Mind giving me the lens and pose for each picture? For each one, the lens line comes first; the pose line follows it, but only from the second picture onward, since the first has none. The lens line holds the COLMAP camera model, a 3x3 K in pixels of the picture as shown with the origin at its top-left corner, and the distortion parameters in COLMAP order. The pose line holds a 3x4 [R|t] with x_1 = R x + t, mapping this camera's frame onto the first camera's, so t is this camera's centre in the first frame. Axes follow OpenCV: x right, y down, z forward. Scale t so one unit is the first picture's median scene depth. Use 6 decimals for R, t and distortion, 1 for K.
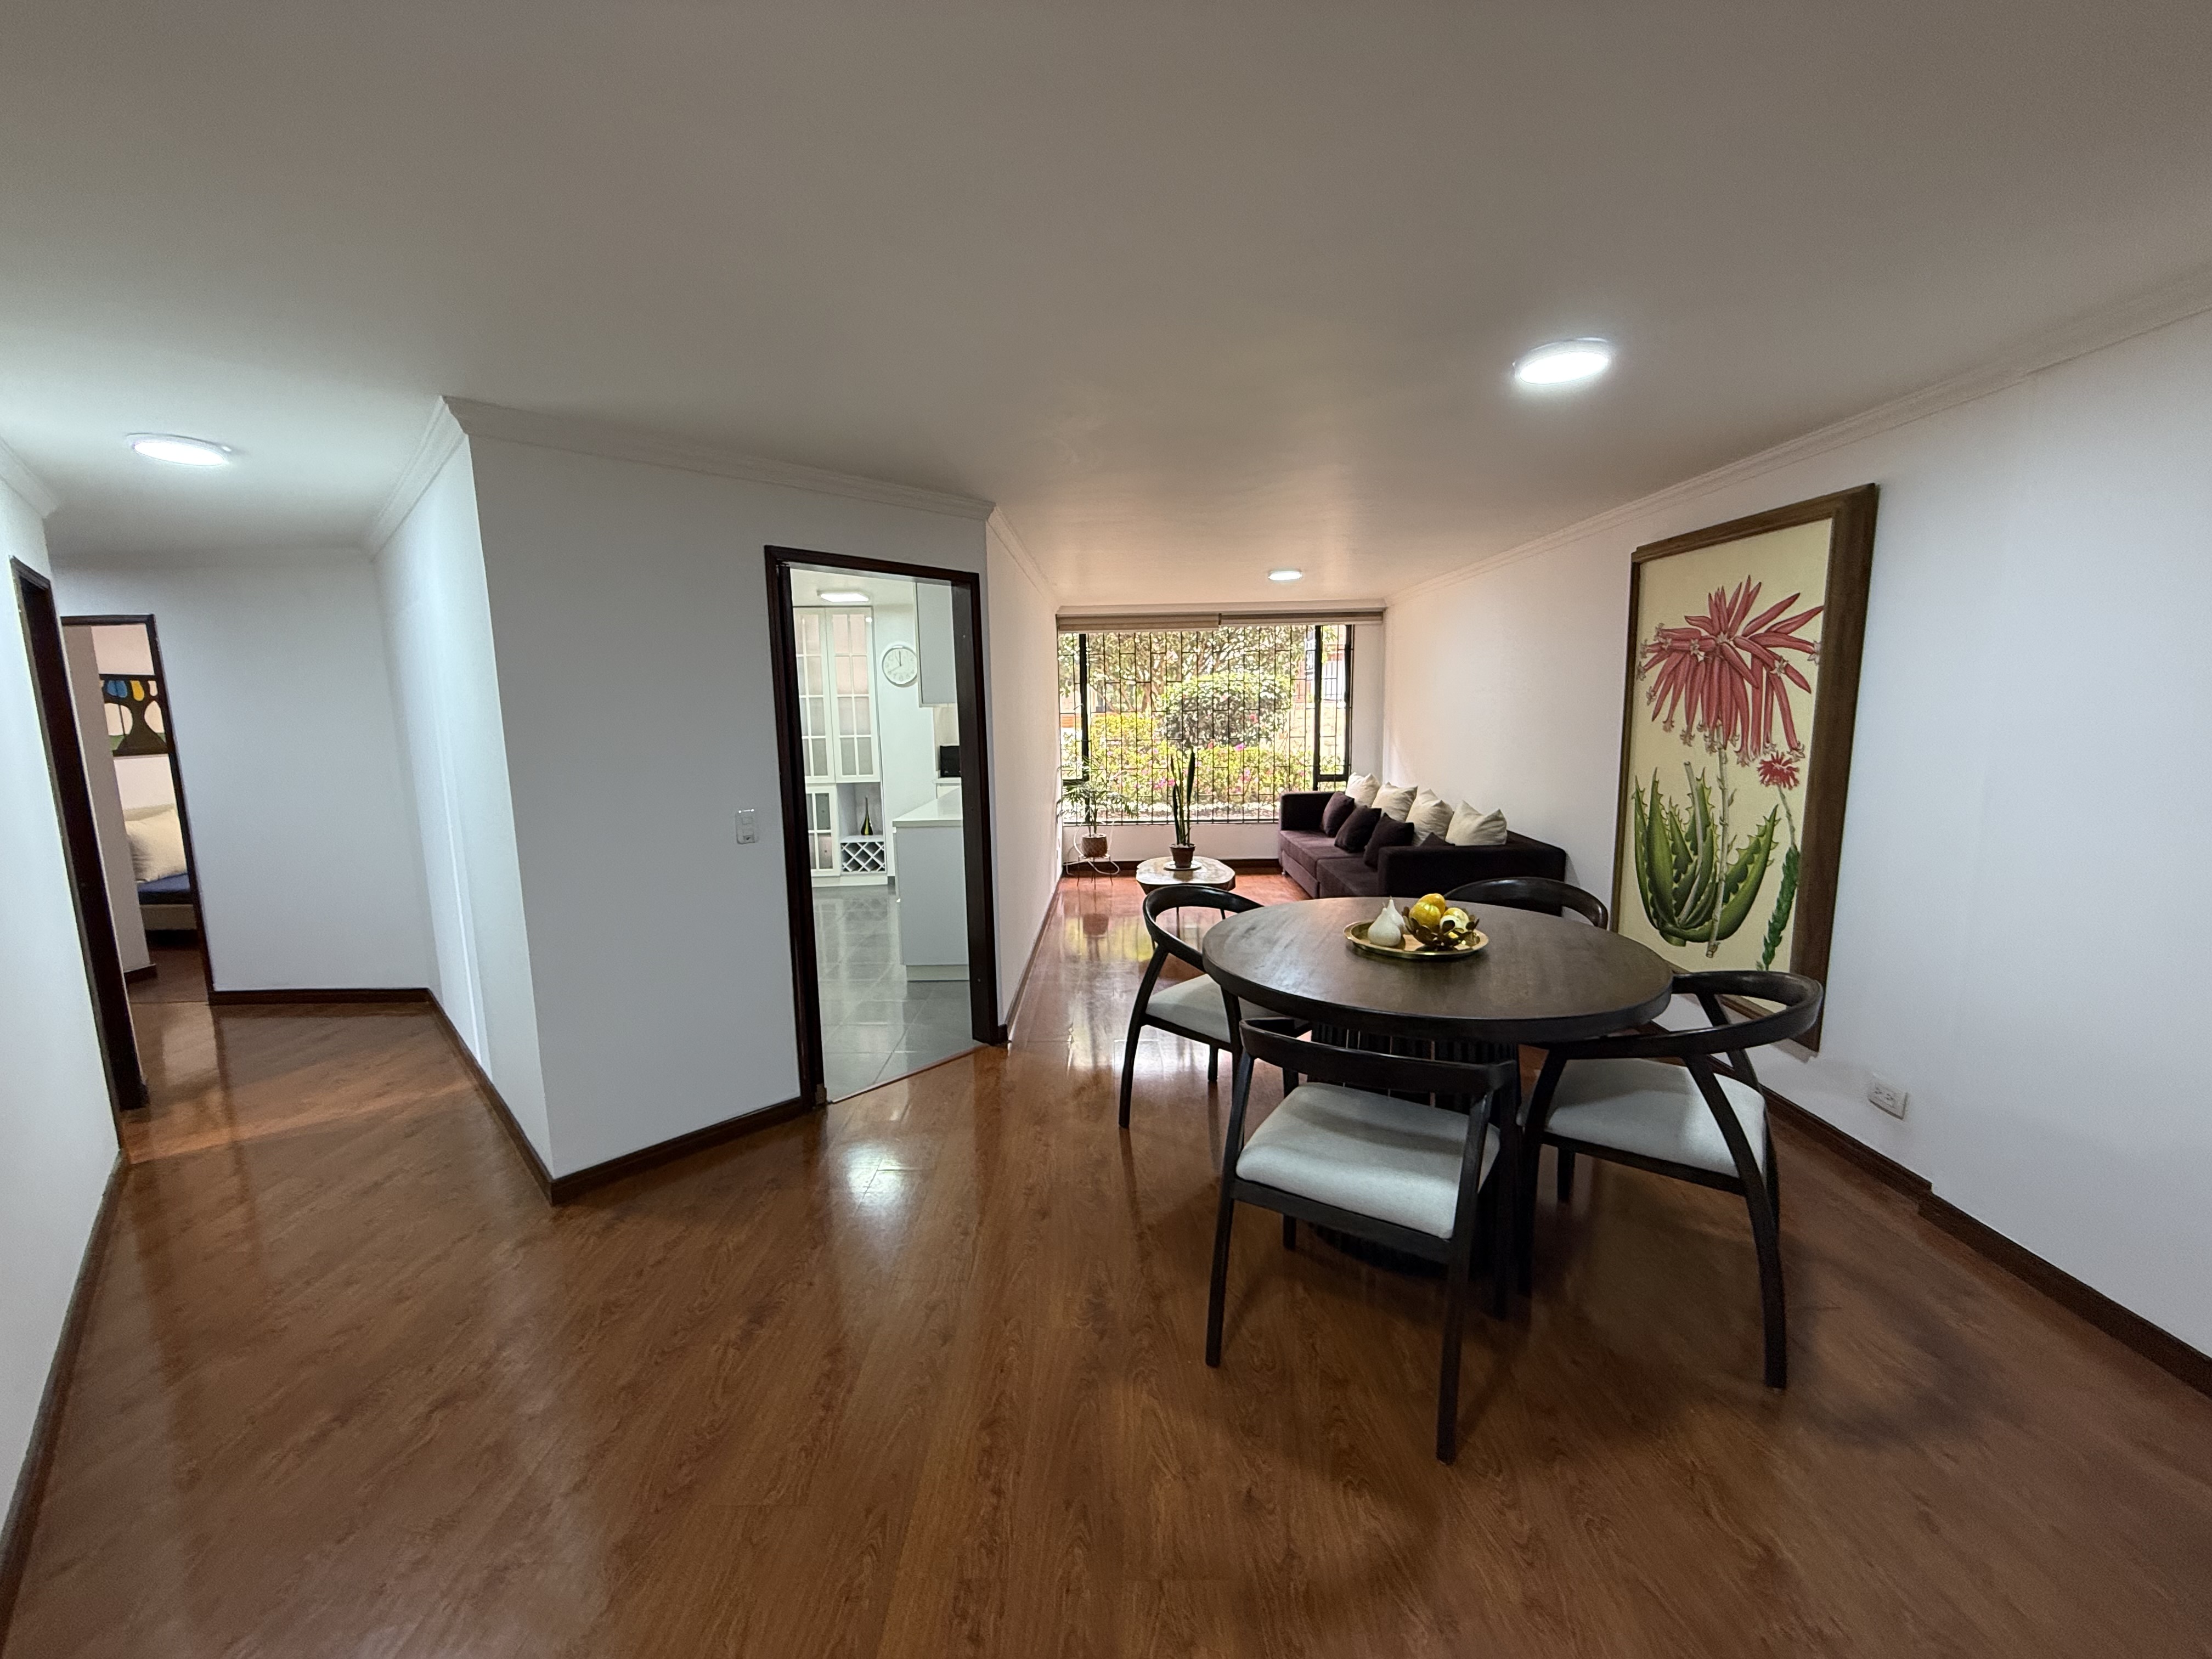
lens RADIAL K [[877.9, 0, 1104.3], [0, 877.9, 828.3], [0, 0, 1]] dist [0.000957, -0.000277]
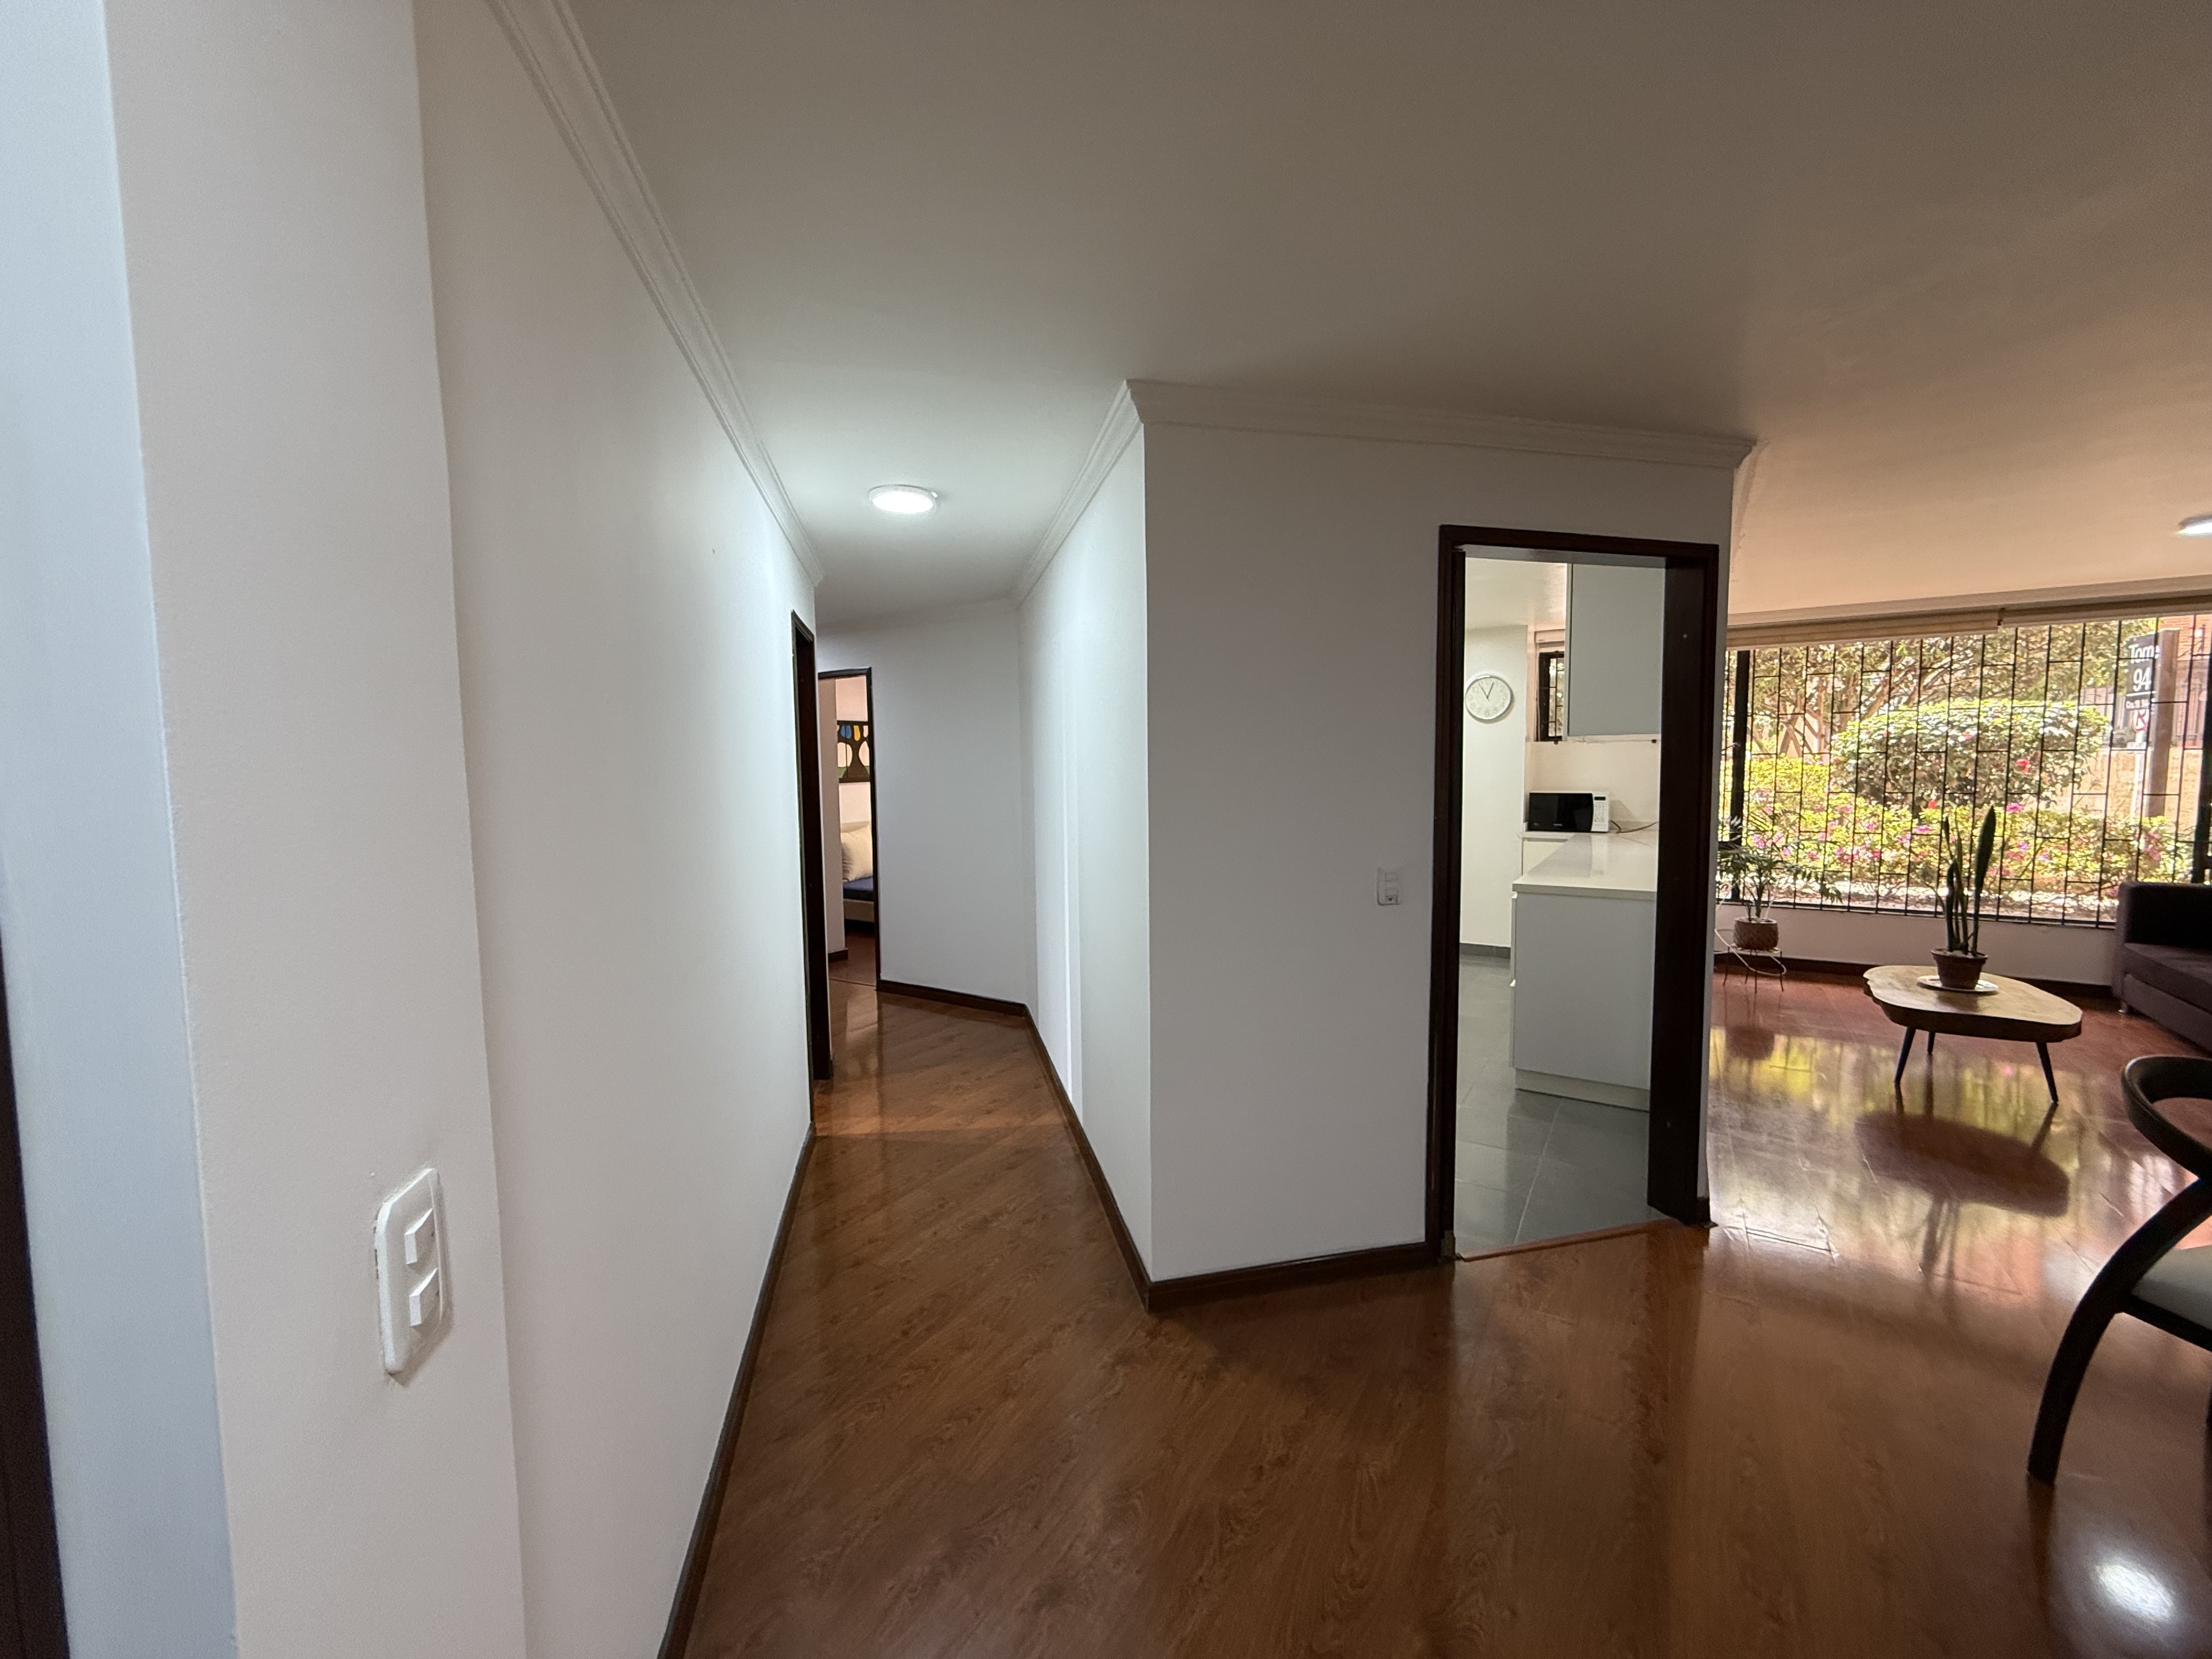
lens RADIAL K [[877.9, 0, 1115.1], [0, 877.9, 826.4], [0, 0, 1]] dist [0.000957, -0.000277]
pose [[0.856357, 0.047345, -0.514209, -0.133848], [-0.075988, 0.996501, -0.034798, -0.004382], [0.510763, 0.068873, 0.856959, 0.123736]]
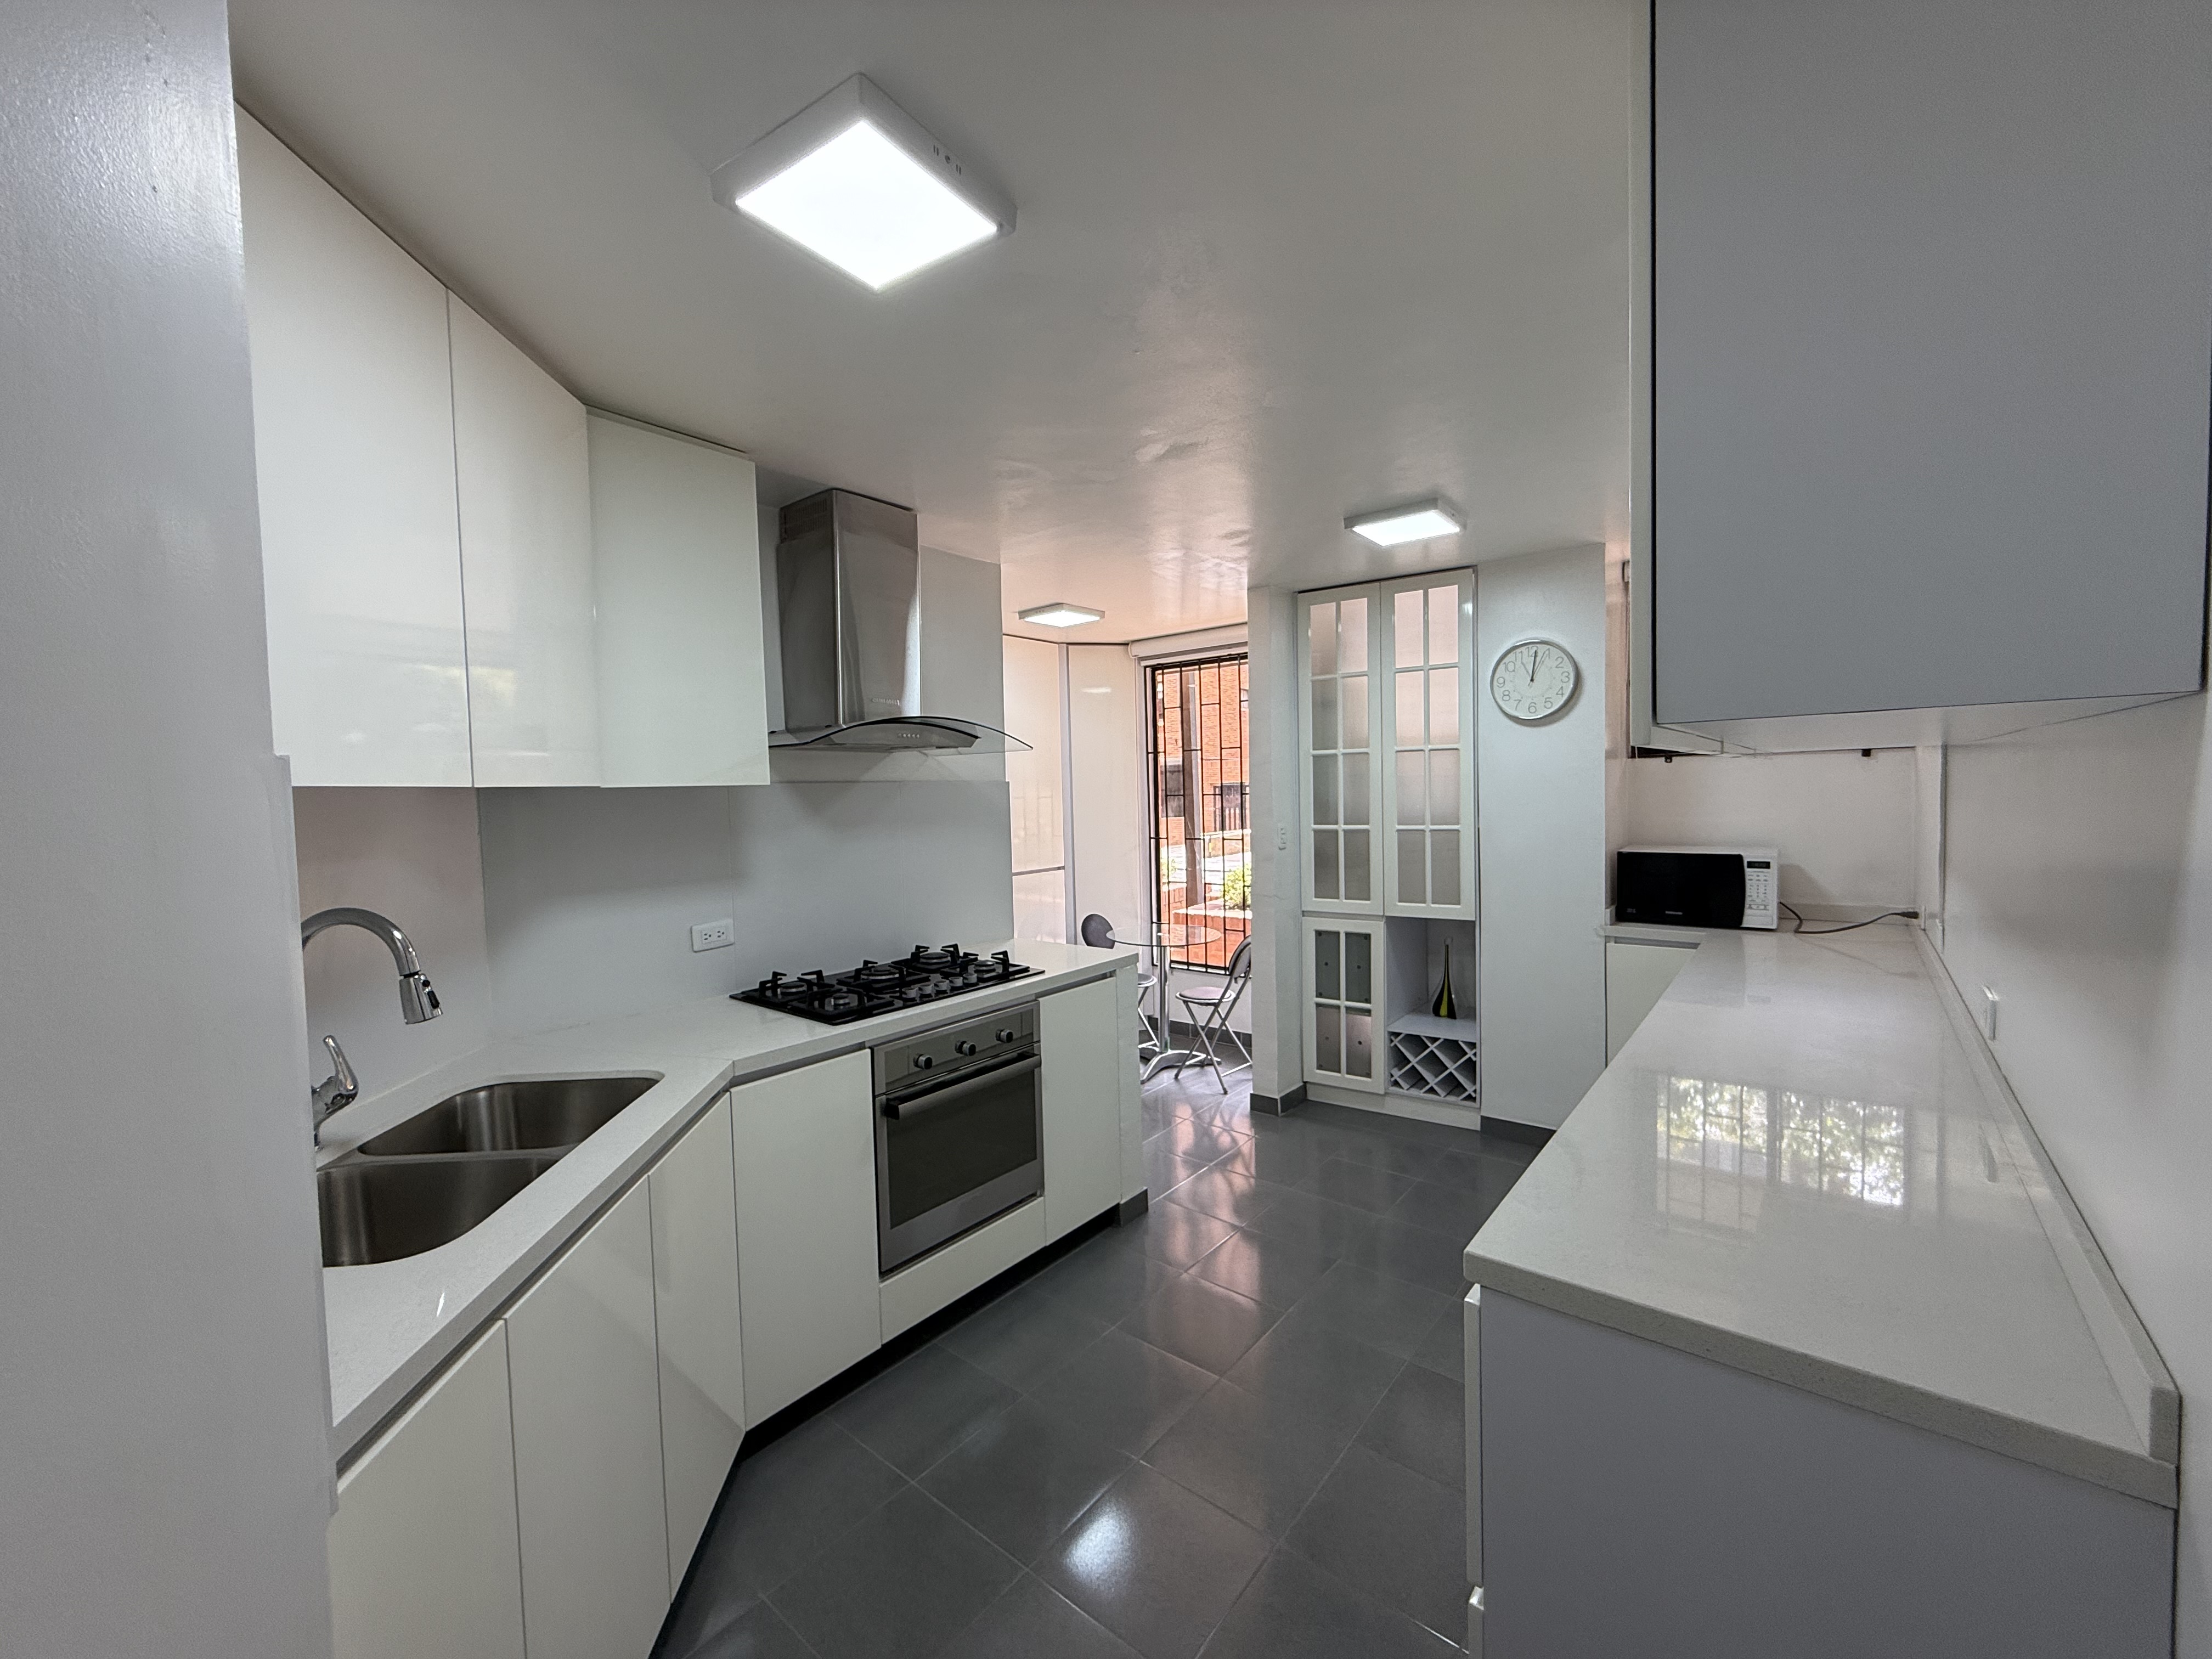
lens RADIAL K [[877.9, 0, 1100.9], [0, 877.9, 826.0], [0, 0, 1]] dist [0.000957, -0.000277]
pose [[0.778995, 0.026302, -0.626478, -0.158018], [-0.076901, 0.995585, -0.053824, -0.088383], [0.622296, 0.090106, 0.777579, 0.681237]]
